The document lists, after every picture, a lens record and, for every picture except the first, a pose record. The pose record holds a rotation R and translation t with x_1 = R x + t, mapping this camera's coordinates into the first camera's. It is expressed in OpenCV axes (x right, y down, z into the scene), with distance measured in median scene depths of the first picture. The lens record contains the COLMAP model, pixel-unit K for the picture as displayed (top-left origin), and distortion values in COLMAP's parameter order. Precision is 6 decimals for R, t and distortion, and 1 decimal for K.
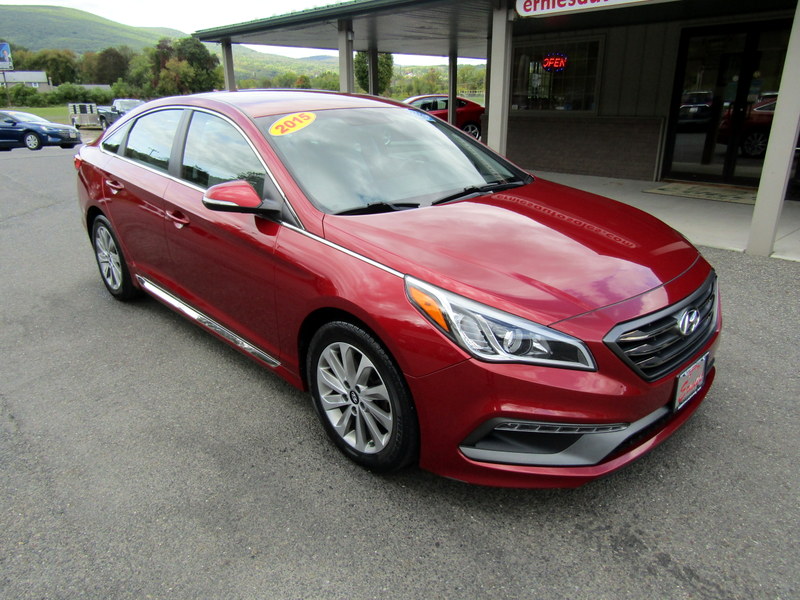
lens RADIAL K [[566.6, 0, 400.0], [0, 566.6, 300.0], [0, 0, 1]] dist [0.001098, -0.017819]
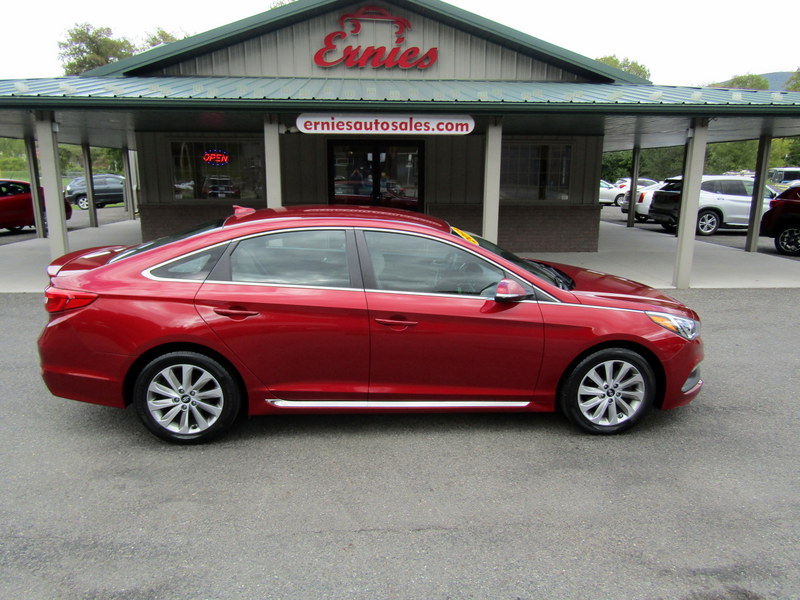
lens RADIAL K [[556.7, 0, 400.0], [0, 556.7, 300.0], [0, 0, 1]] dist [-0.018299, -0.000946]
pose [[0.636503, -0.162745, 0.753908, -1.326519], [0.250832, 0.968027, -0.002803, -0.195864], [-0.729347, 0.190888, 0.656974, 0.254822]]
